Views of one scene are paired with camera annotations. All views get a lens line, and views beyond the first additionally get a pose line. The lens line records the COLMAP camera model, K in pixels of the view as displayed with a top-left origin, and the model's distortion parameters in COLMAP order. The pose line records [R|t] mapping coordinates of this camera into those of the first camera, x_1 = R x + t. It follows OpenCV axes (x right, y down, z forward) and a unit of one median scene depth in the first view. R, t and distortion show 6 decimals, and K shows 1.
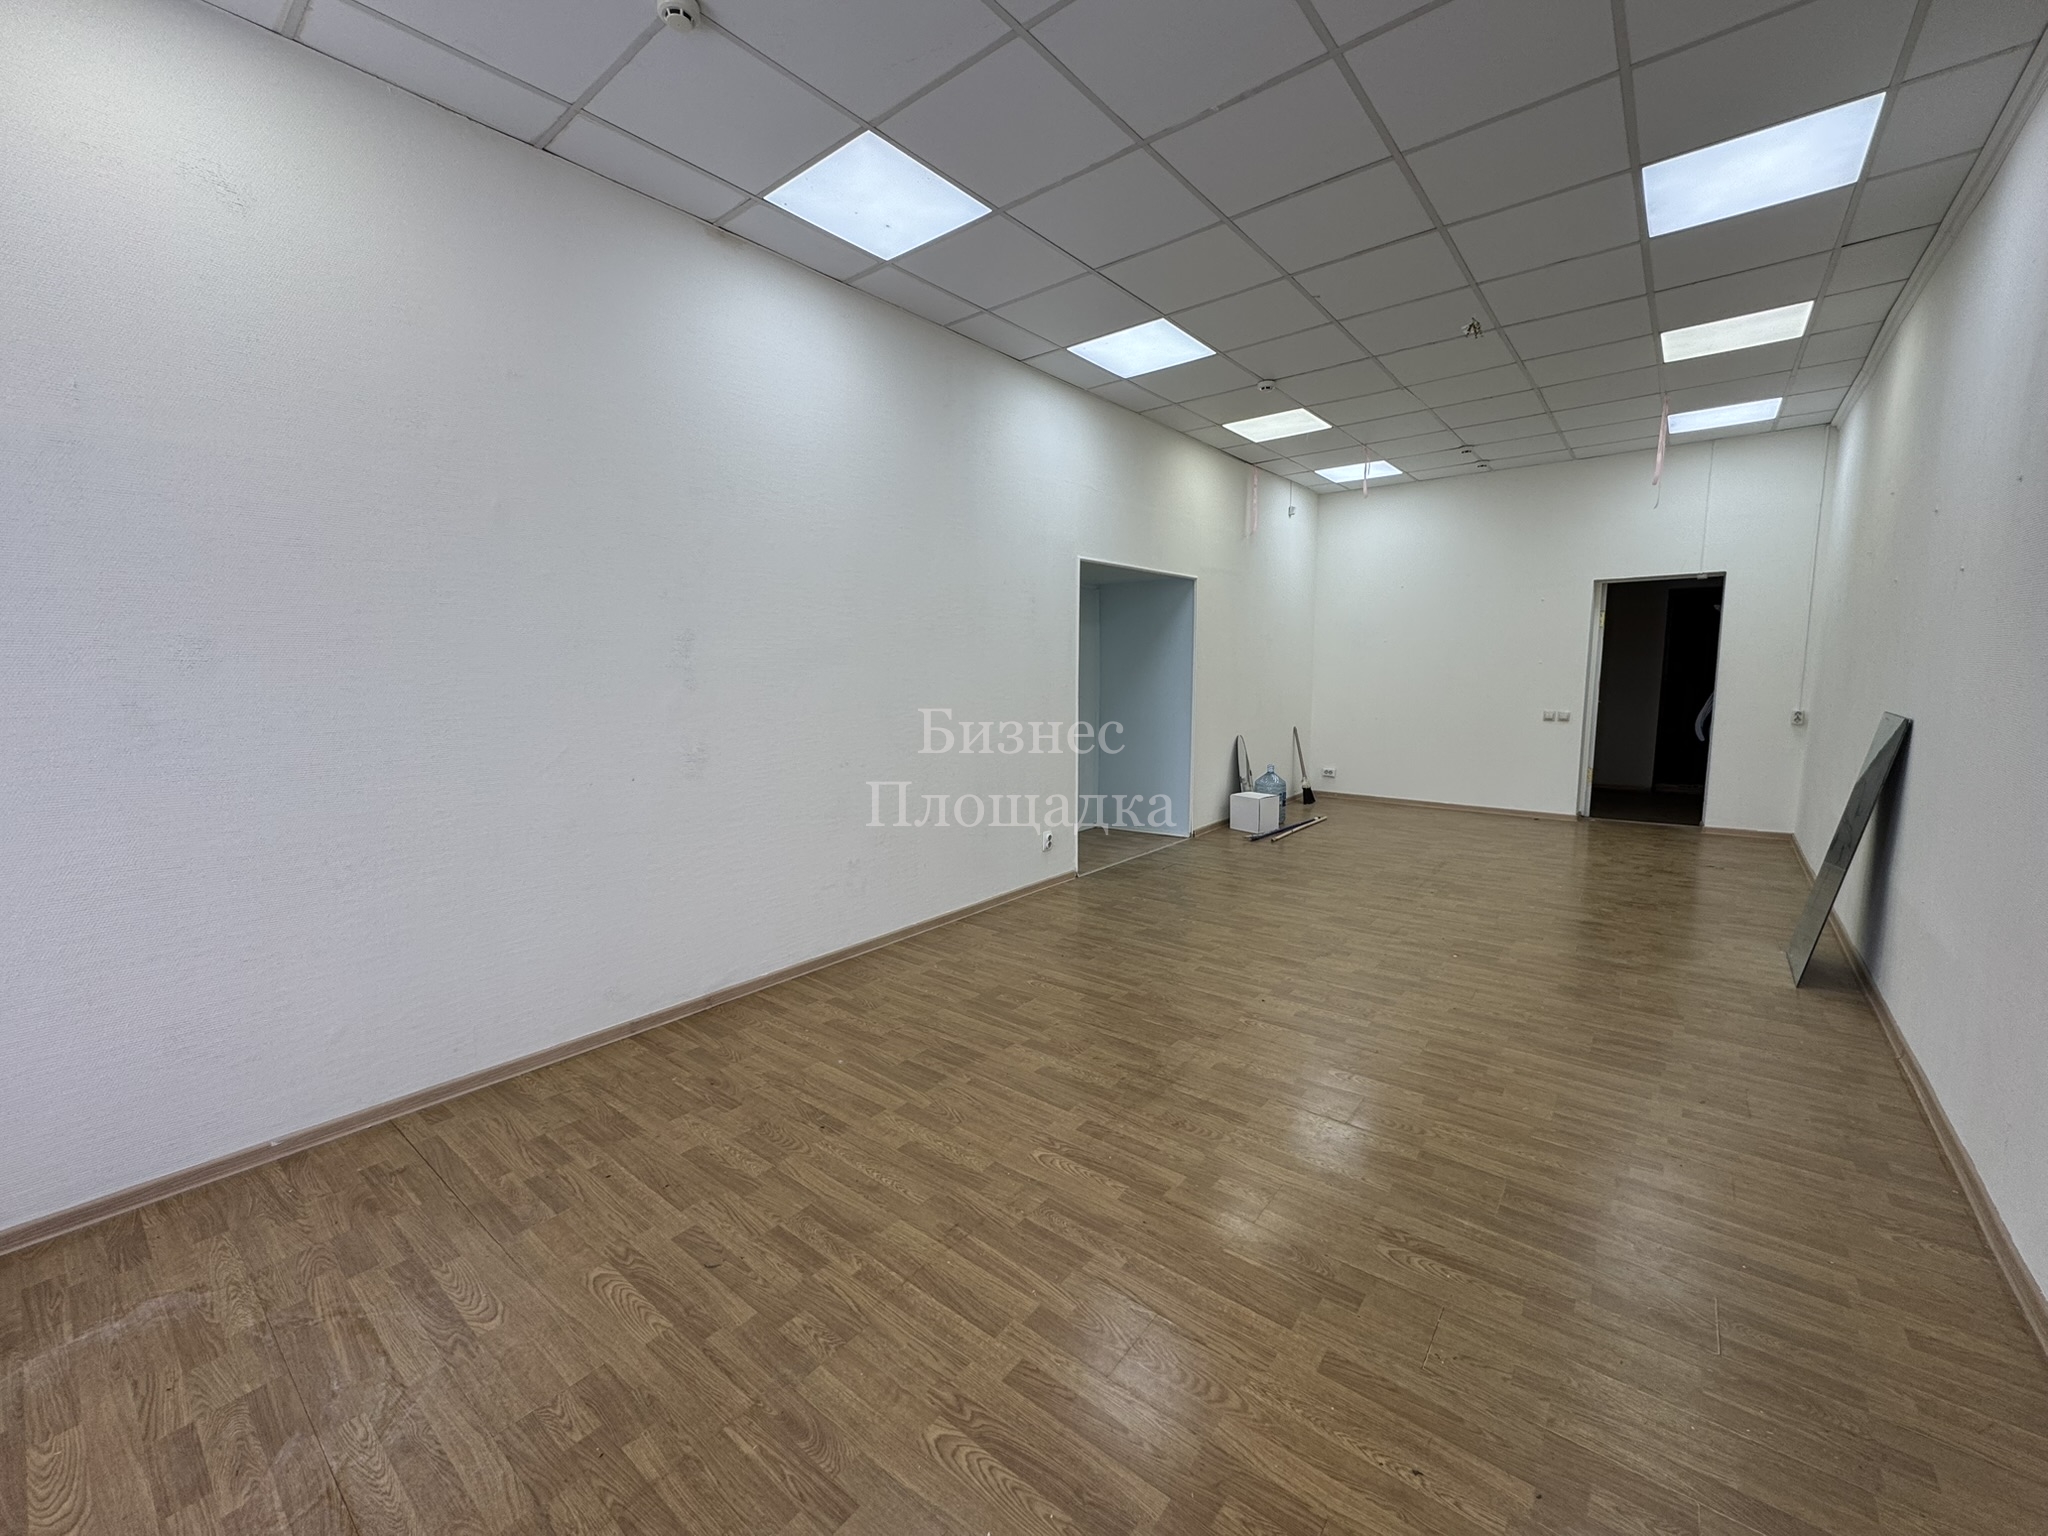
lens RADIAL K [[815.5, 0, 1024.8], [0, 815.5, 760.6], [0, 0, 1]] dist [-0.002976, 0.000397]
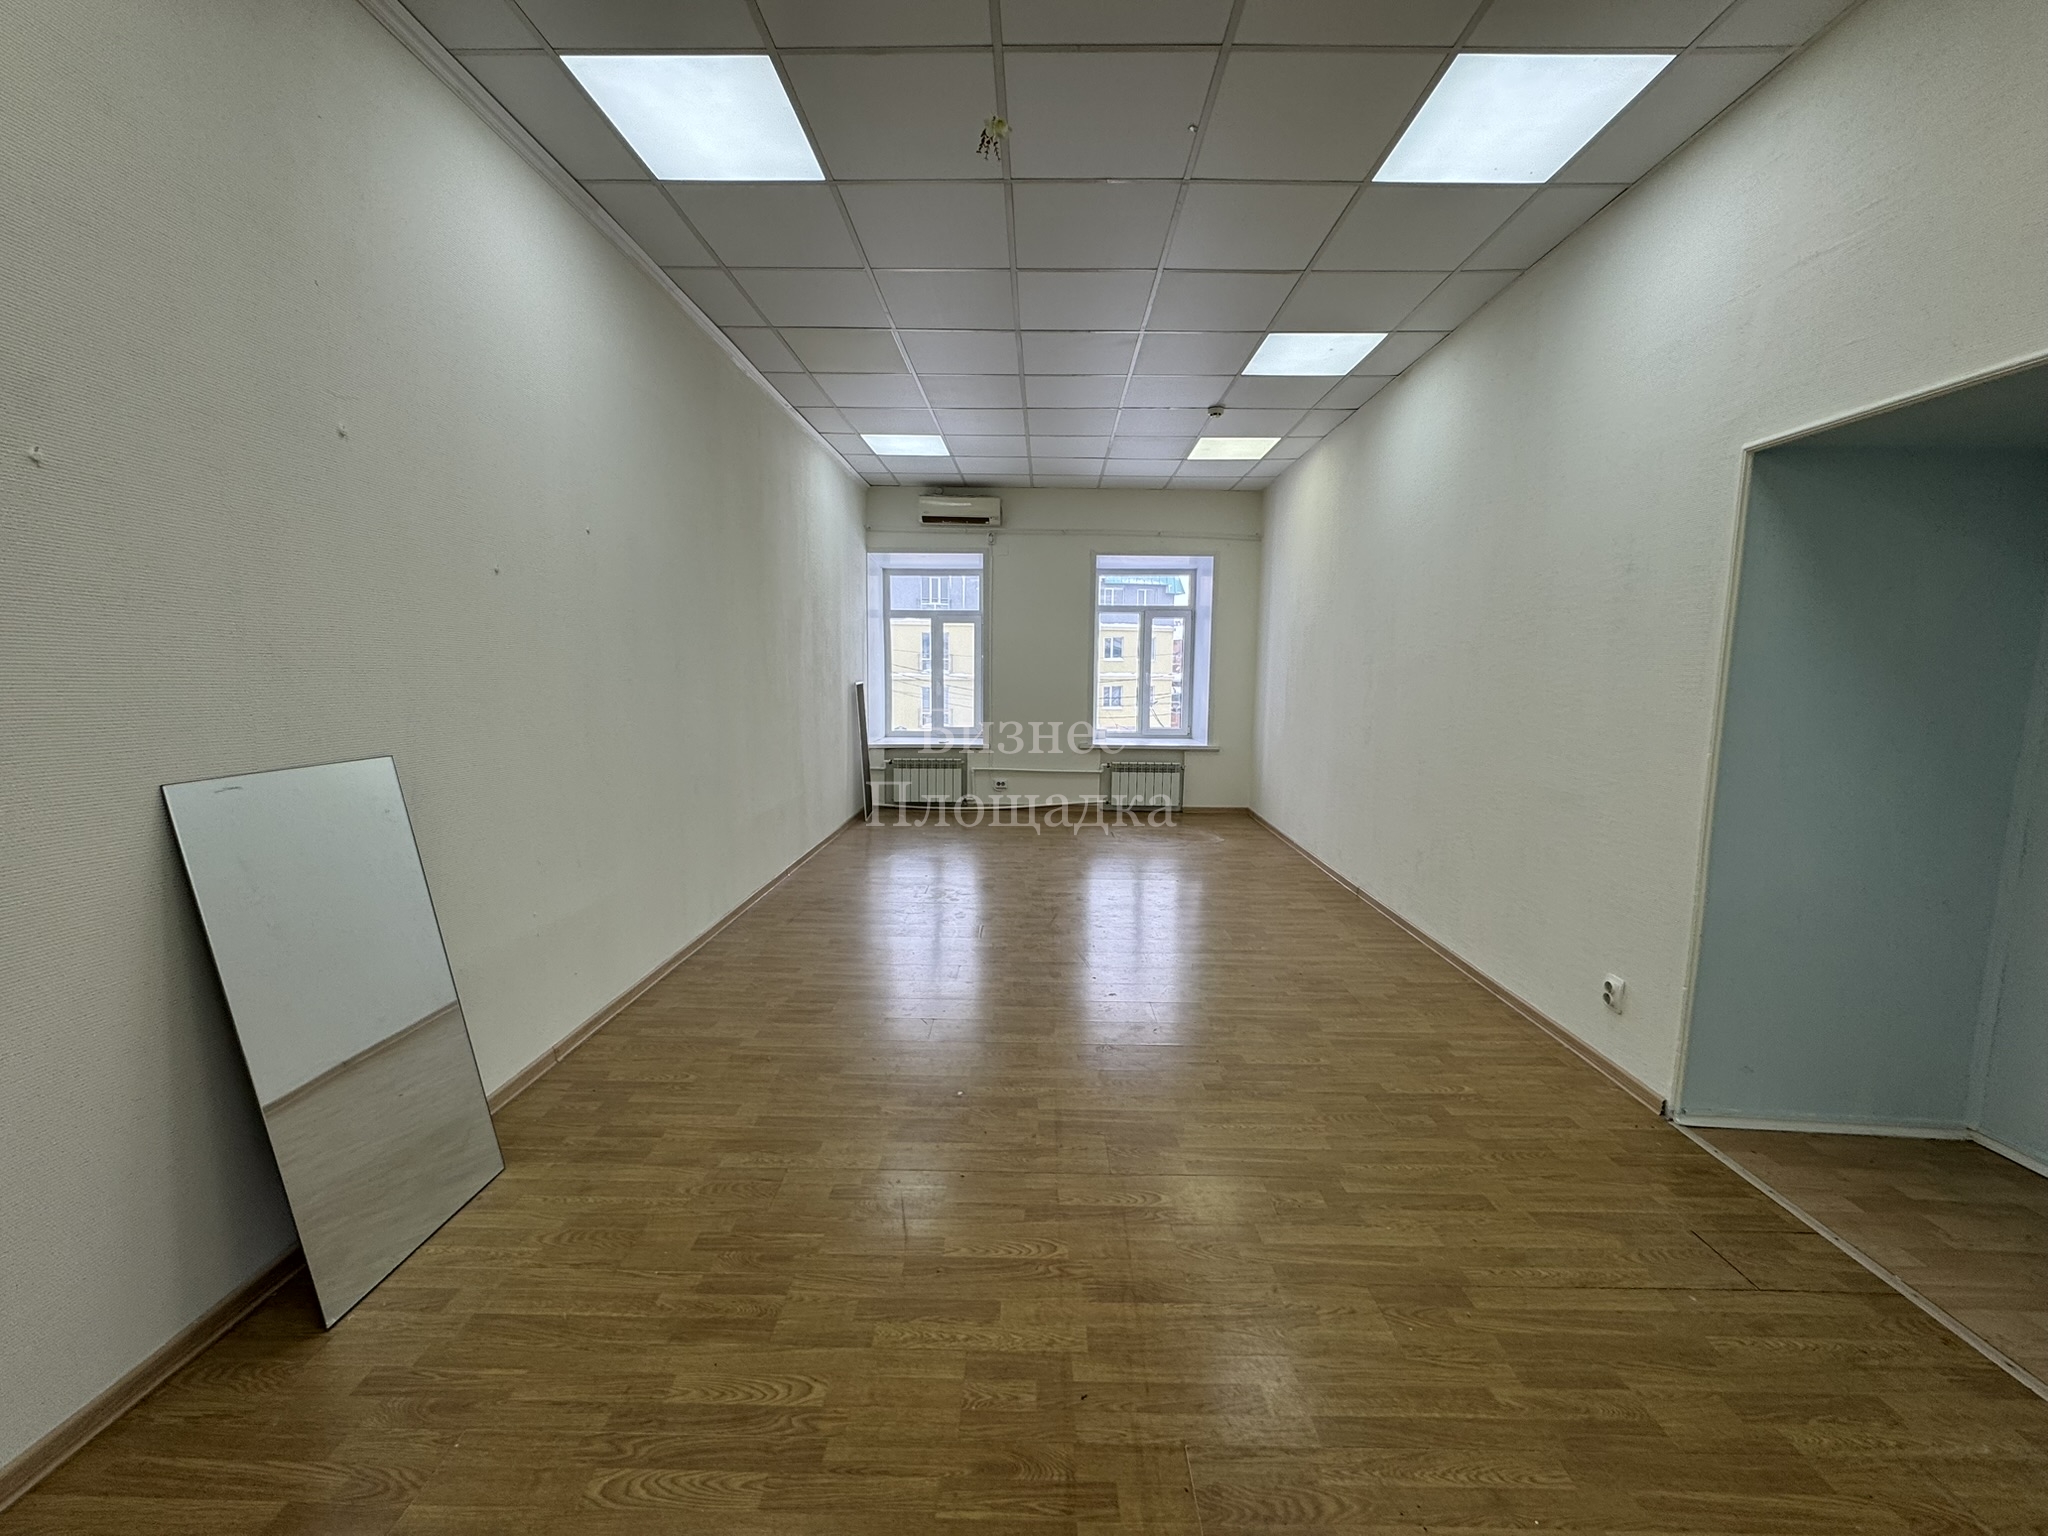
lens RADIAL K [[815.5, 0, 1024.5], [0, 815.5, 752.9], [0, 0, 1]] dist [-0.002976, 0.000397]
pose [[-0.790282, 0.062421, -0.609555, 1.009864], [-0.076950, 0.976812, 0.199795, -0.212680], [0.607892, 0.204800, -0.767154, 1.709802]]
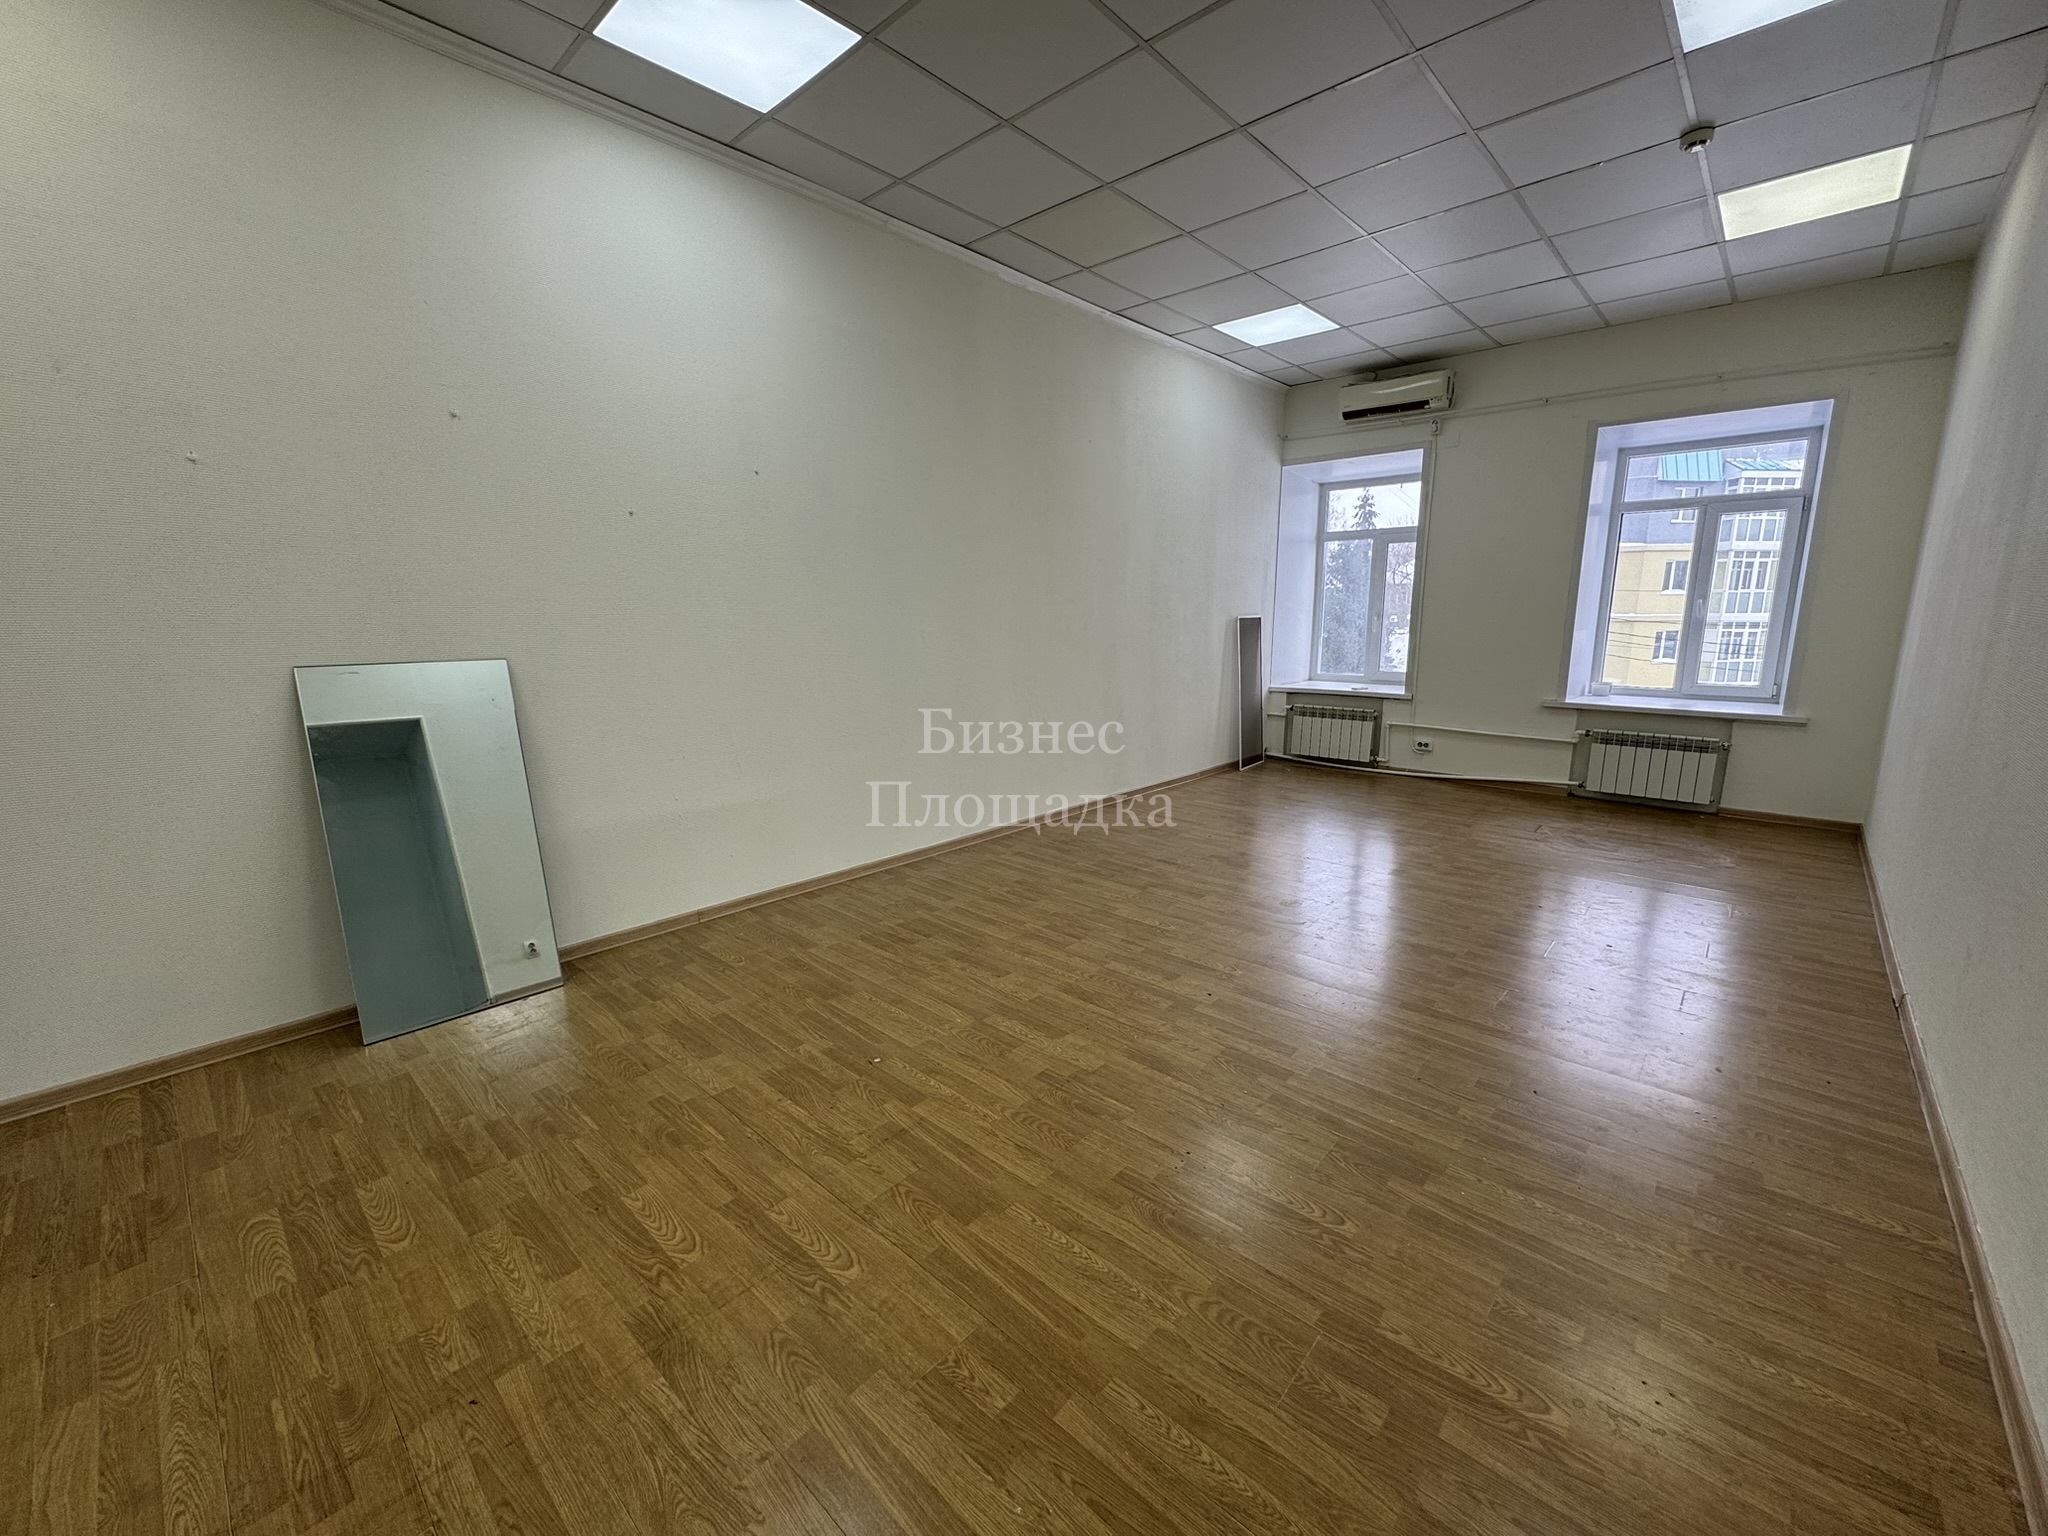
lens RADIAL K [[815.5, 0, 1024.7], [0, 815.5, 756.4], [0, 0, 1]] dist [-0.002976, 0.000397]
pose [[-0.997760, -0.000912, 0.066893, 0.422844], [0.018715, 0.956177, 0.292192, -0.186152], [-0.064229, 0.292789, -0.954017, 1.724887]]
